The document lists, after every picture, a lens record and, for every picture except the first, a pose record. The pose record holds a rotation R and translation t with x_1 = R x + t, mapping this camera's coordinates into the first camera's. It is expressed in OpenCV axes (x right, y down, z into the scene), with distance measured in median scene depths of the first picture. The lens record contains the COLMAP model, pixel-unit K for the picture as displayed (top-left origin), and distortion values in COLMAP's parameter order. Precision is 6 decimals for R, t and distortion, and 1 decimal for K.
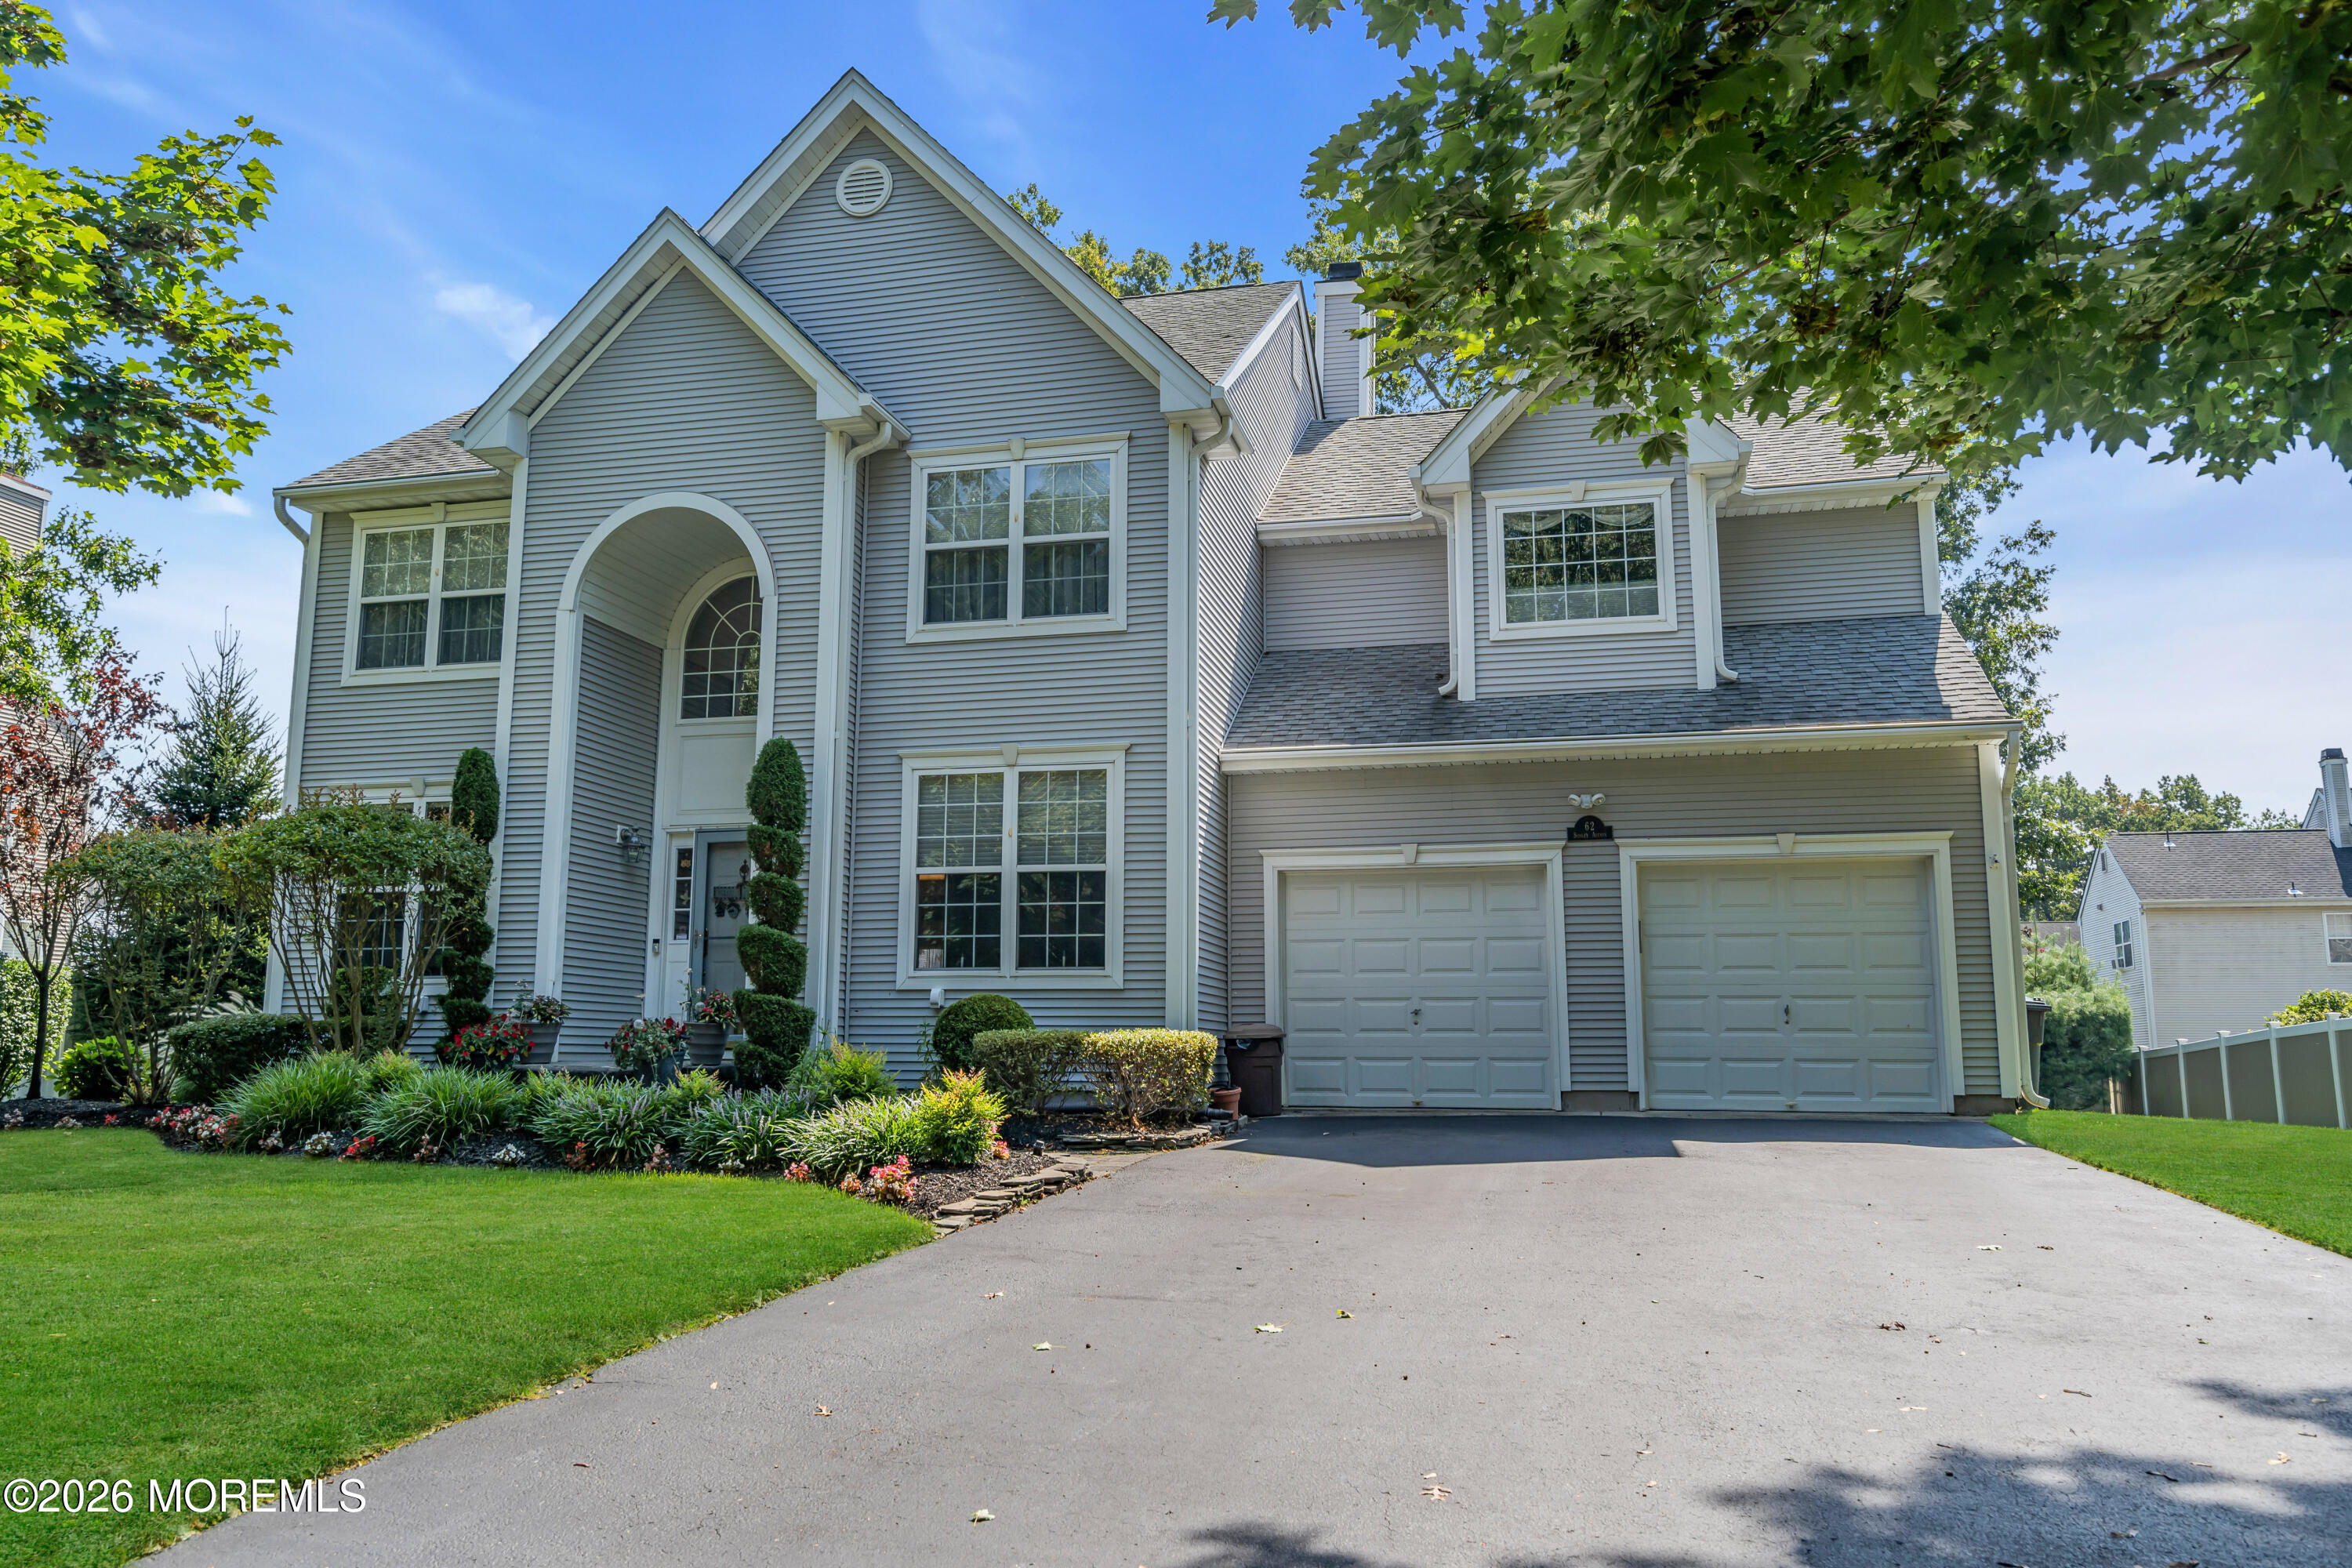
lens RADIAL K [[1691.1, 0, 1173.7], [0, 1691.1, 786.9], [0, 0, 1]] dist [0.002654, 0.000259]
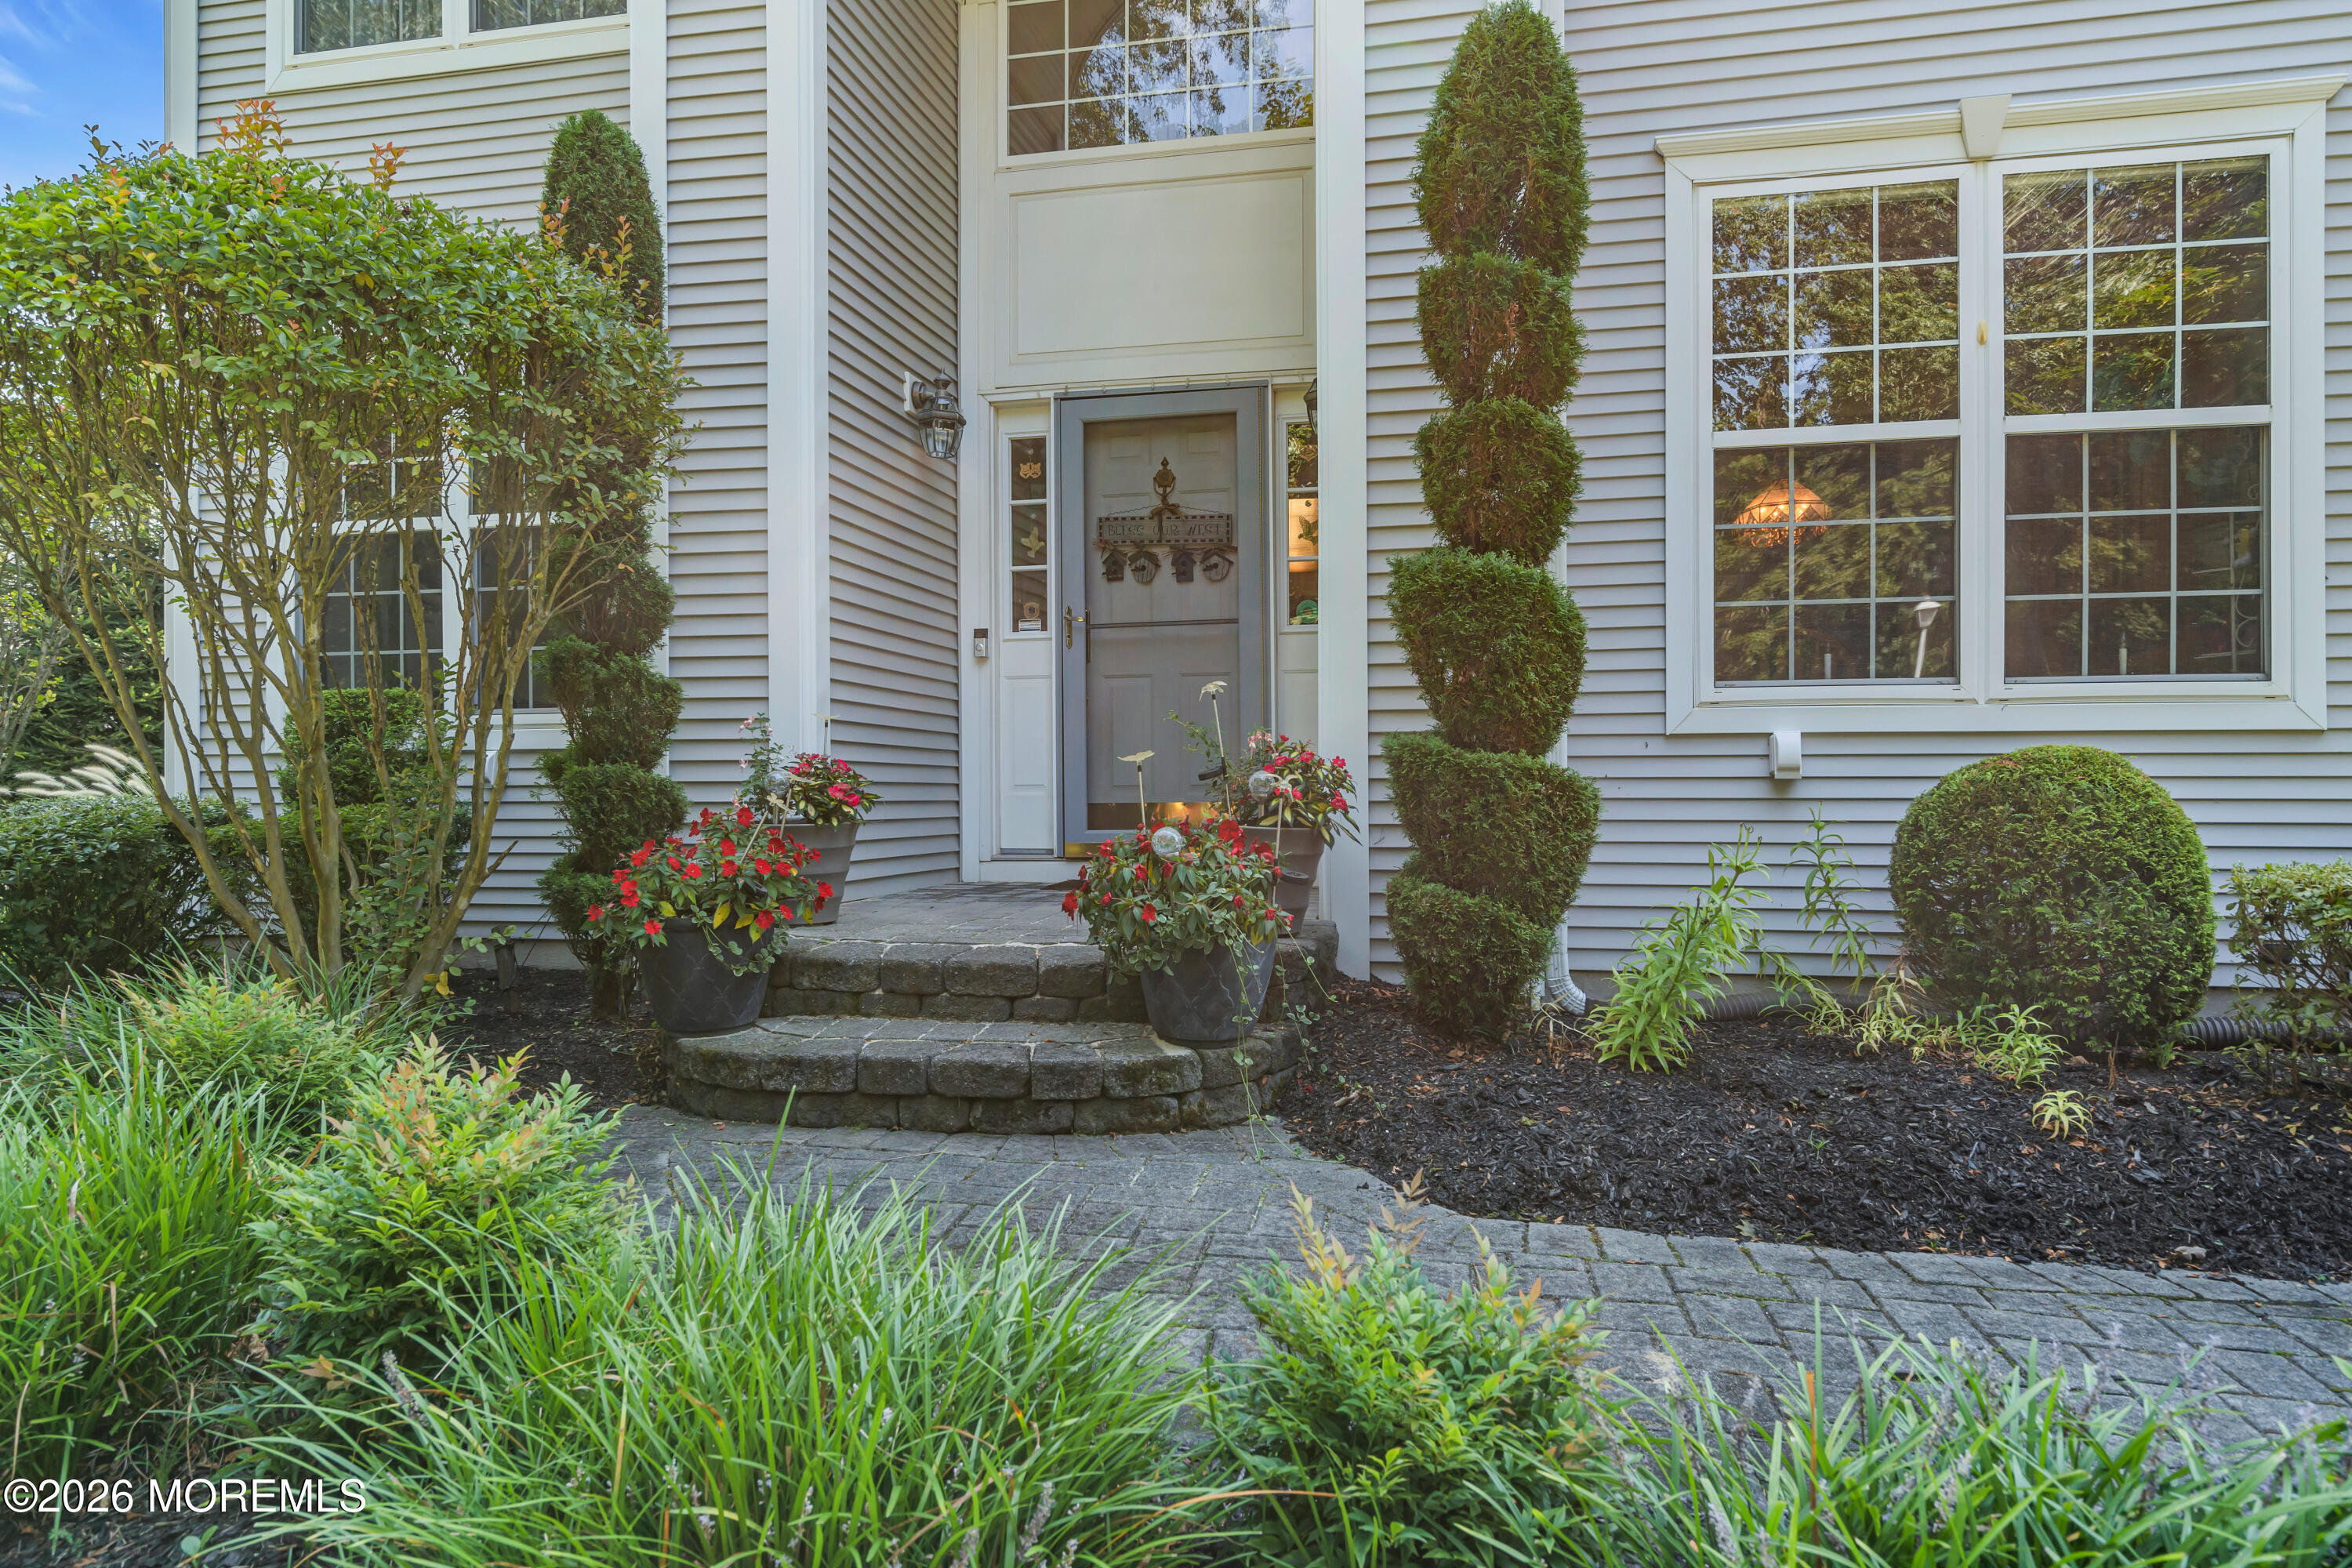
lens RADIAL K [[1564.7, 0, 1176.0], [0, 1564.7, 784.0], [0, 0, 1]] dist [0.005638, -0.001451]
pose [[0.999901, -0.005756, 0.012867, -0.282171], [0.003706, 0.988061, 0.154016, 0.071808], [-0.013599, -0.153953, 0.987985, 0.614901]]
